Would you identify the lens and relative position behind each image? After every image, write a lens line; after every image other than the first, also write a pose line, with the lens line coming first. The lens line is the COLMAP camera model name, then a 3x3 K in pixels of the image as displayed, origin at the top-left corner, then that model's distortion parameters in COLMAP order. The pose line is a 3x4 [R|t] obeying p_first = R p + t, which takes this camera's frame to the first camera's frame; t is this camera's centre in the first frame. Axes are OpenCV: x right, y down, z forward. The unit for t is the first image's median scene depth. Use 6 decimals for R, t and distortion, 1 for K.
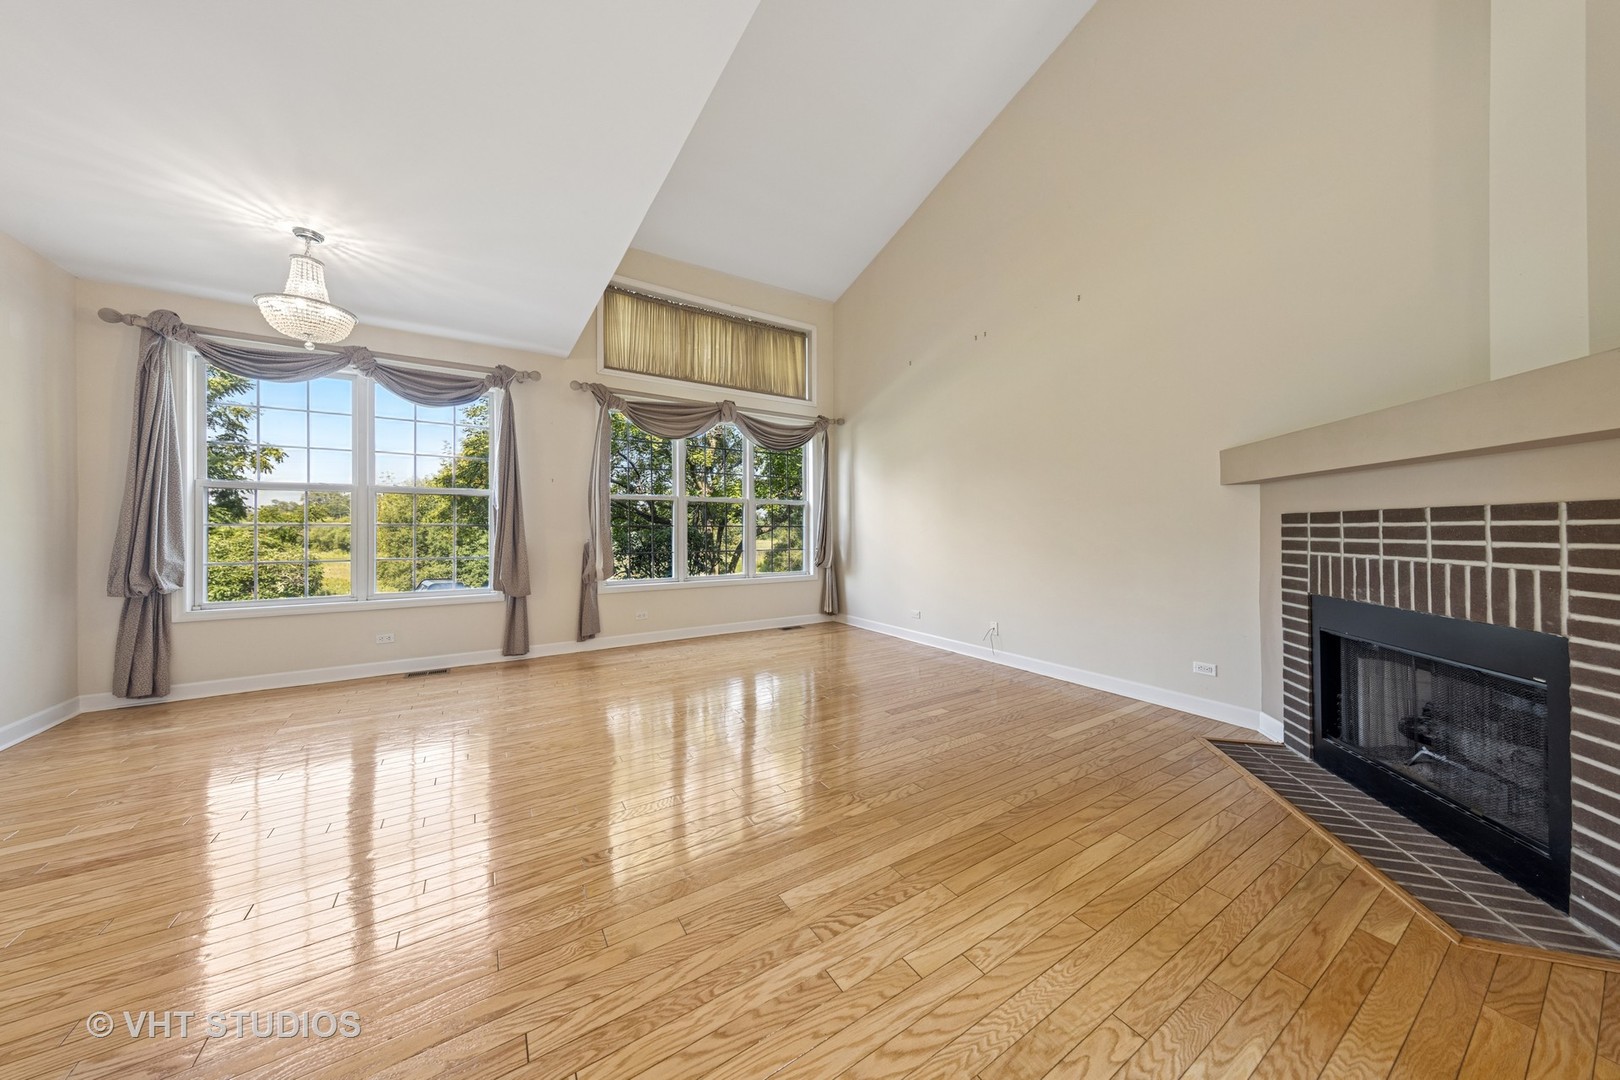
lens RADIAL K [[516.7, 0, 801.6], [0, 516.7, 531.5], [0, 0, 1]] dist [0.006140, -0.000869]
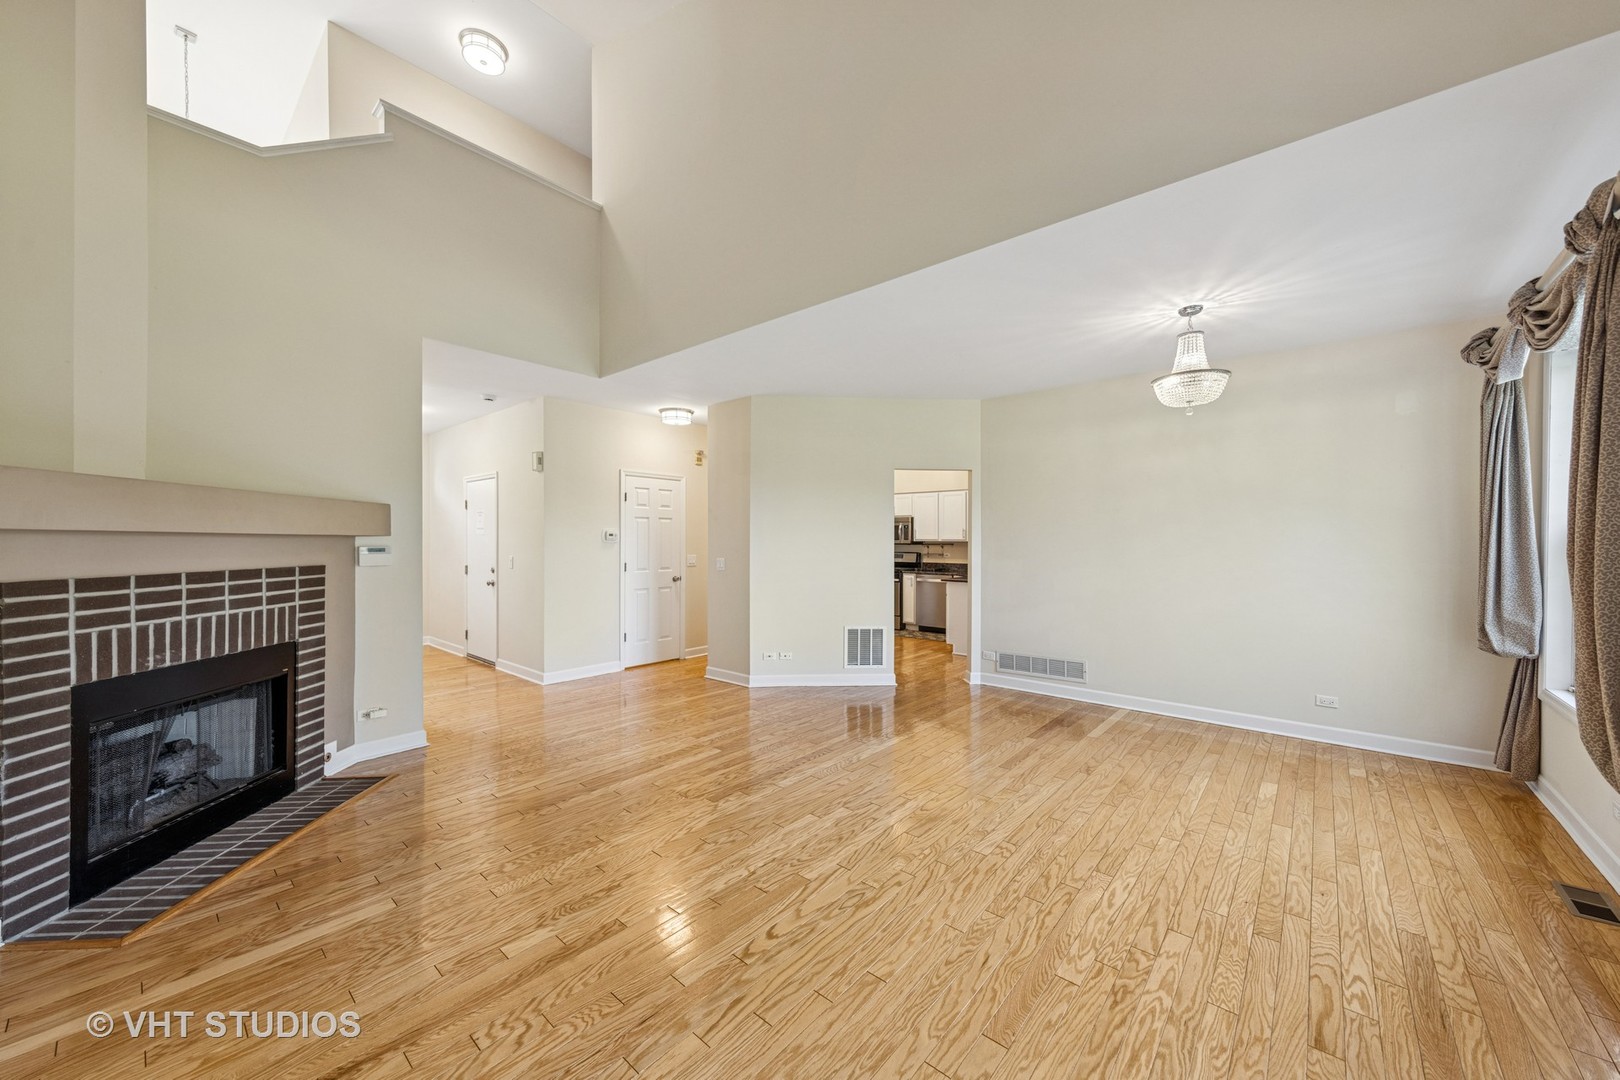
lens RADIAL K [[590.5, 0, 790.0], [0, 590.5, 545.7], [0, 0, 1]] dist [0.001700, 0.000027]
pose [[-0.962575, 0.002711, -0.271001, 0.240859], [-0.000523, 0.999930, 0.011859, -0.107347], [0.271014, 0.011557, -0.962506, 2.386833]]
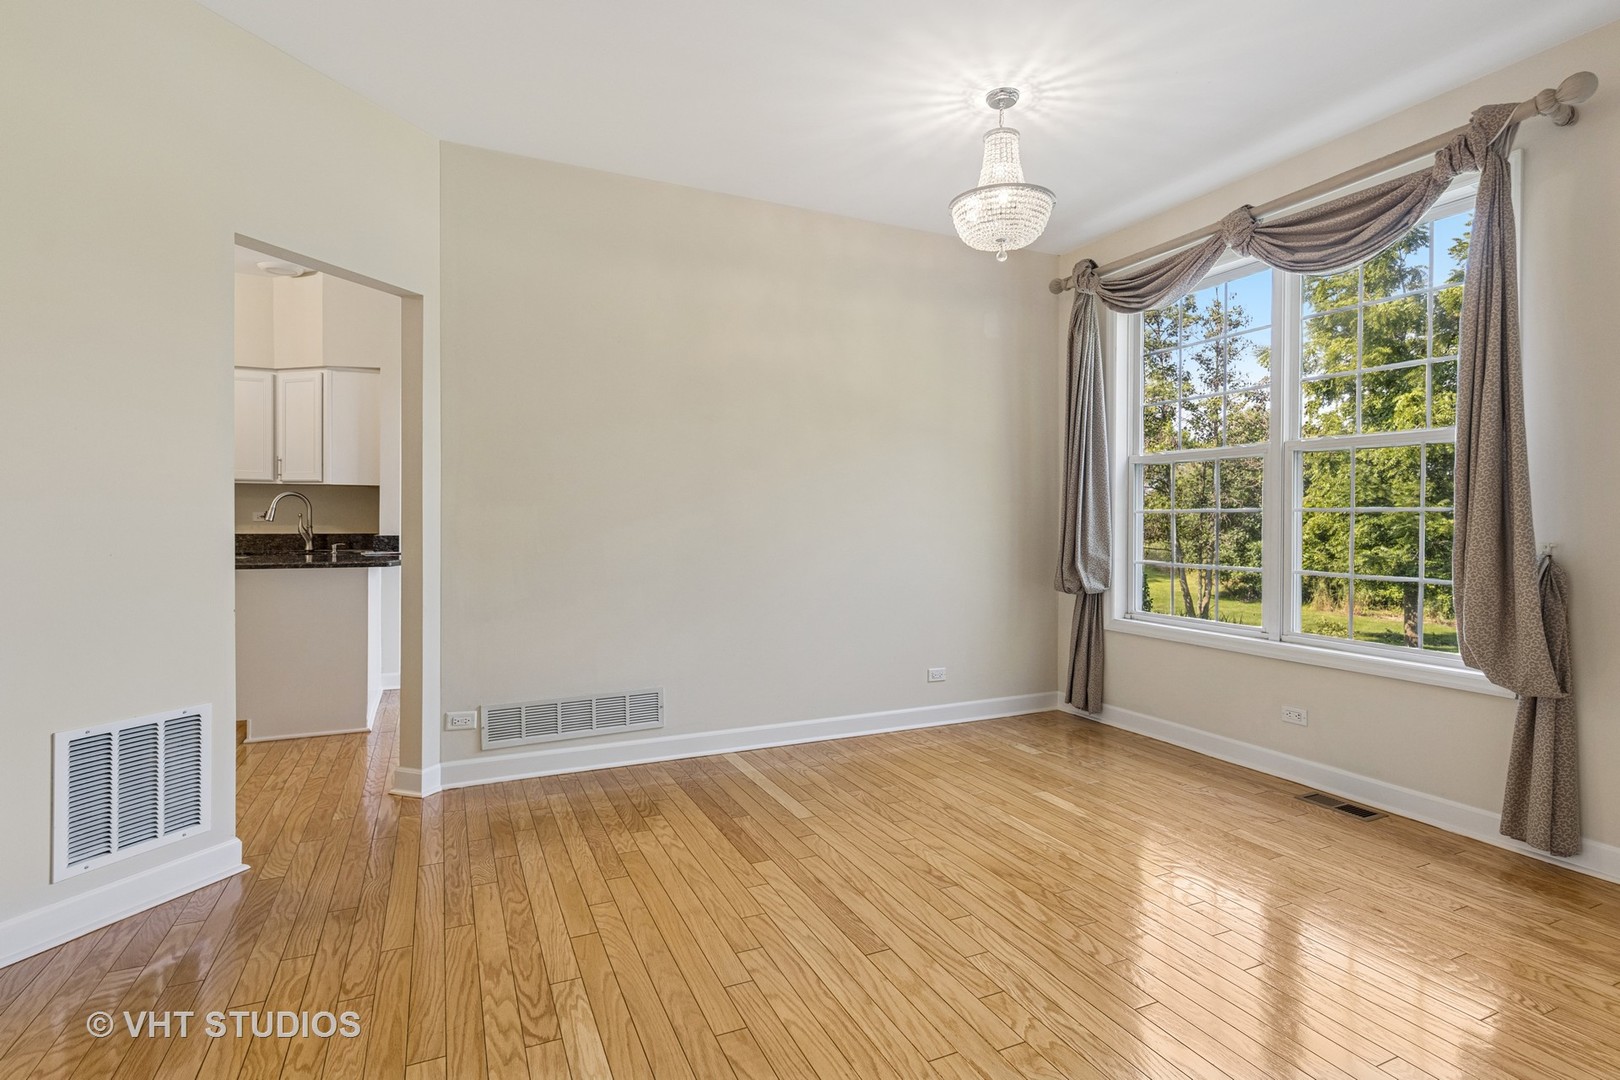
lens RADIAL K [[812.4, 0, 814.6], [0, 812.4, 527.0], [0, 0, 1]] dist [-0.001451, -0.000769]
pose [[-0.110970, 0.010681, -0.993766, 0.210302], [-0.006402, 0.999914, 0.011462, -0.002114], [0.993803, 0.007634, -0.110892, 1.056296]]
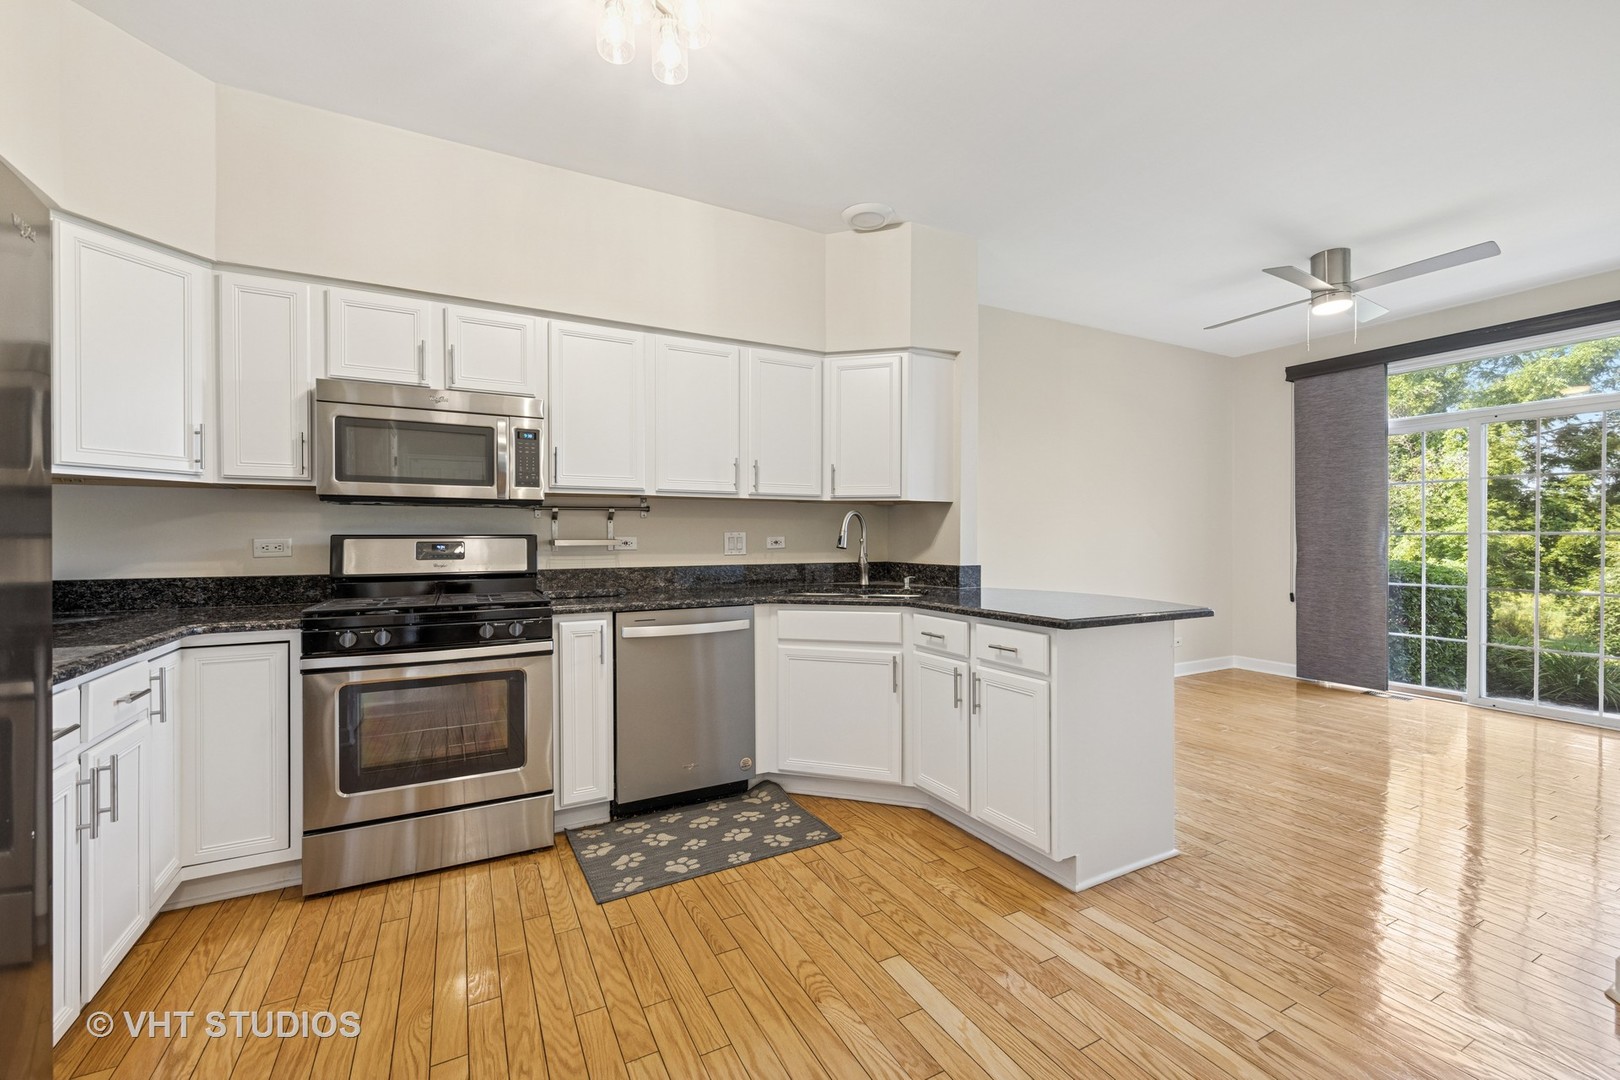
lens RADIAL K [[671.4, 0, 816.2], [0, 671.4, 541.3], [0, 0, 1]] dist [0.004929, -0.000813]
pose [[-0.054586, 0.007556, -0.998480, -0.450563], [0.000141, 0.999971, 0.007560, -0.009036], [0.998509, 0.000272, -0.054585, -0.723178]]
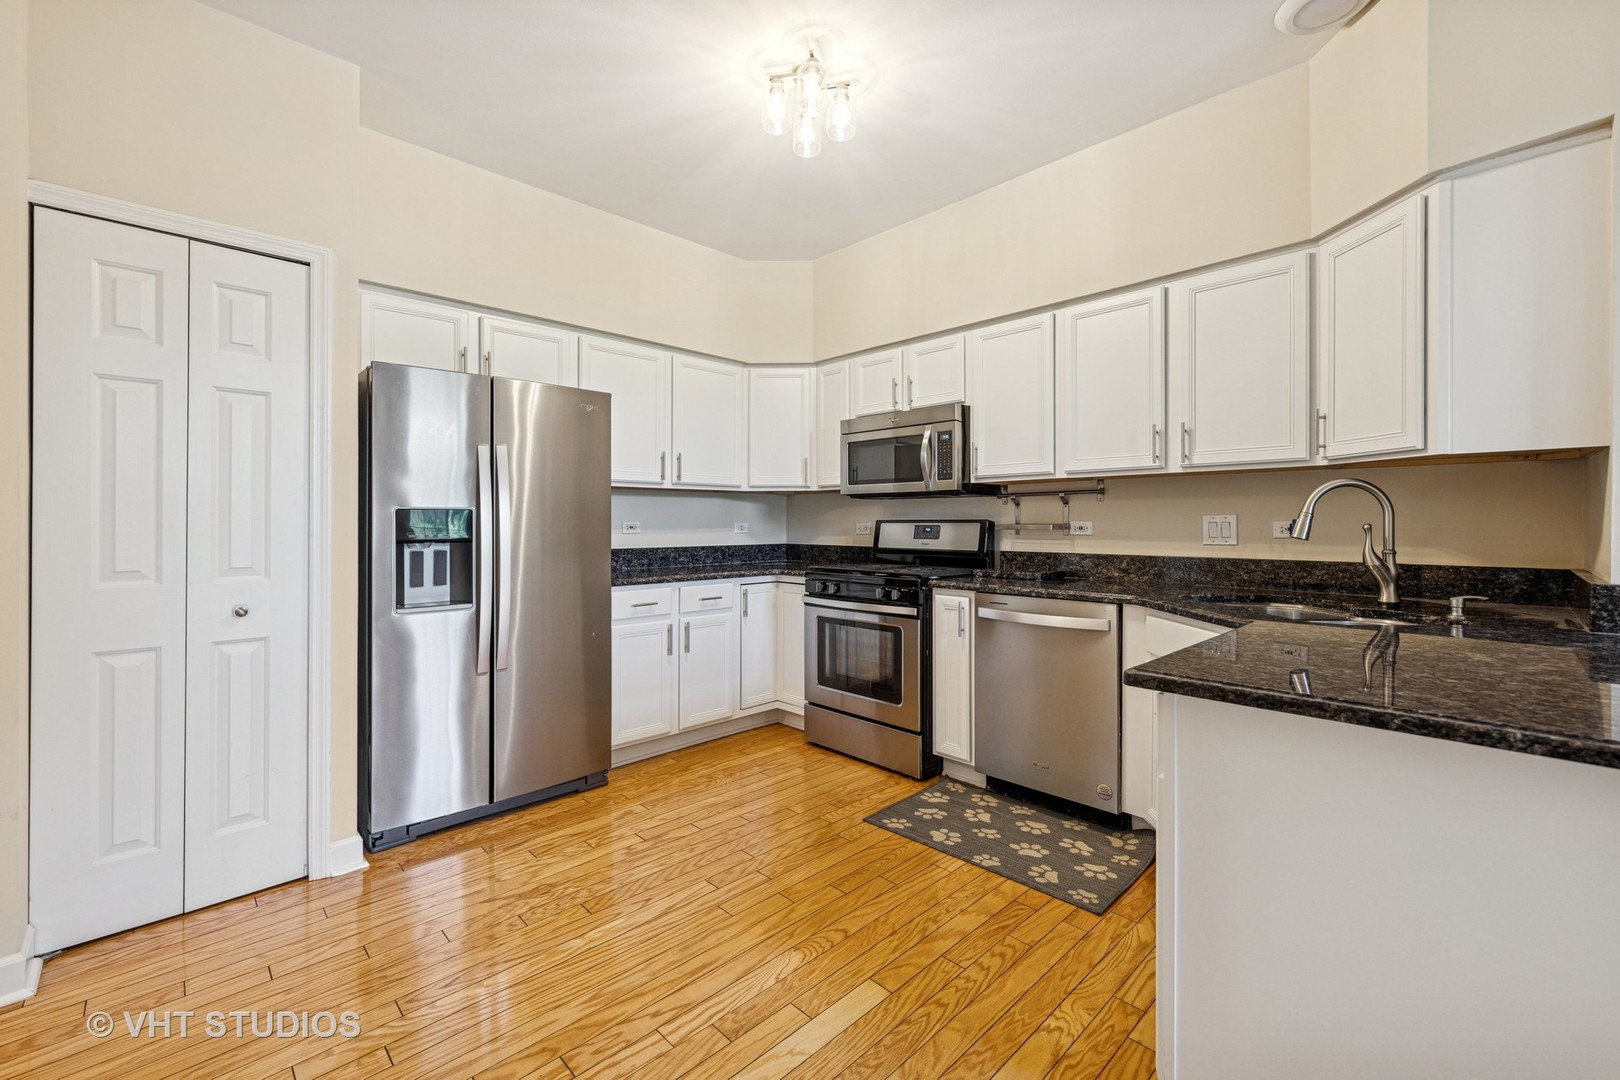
lens RADIAL K [[671.4, 0, 810.9], [0, 671.4, 522.0], [0, 0, 1]] dist [0.004929, -0.000813]
pose [[-0.977323, 0.002542, -0.211739, -1.041977], [0.002352, 0.999997, 0.001147, -0.009463], [0.211741, 0.000623, -0.977326, 0.038052]]
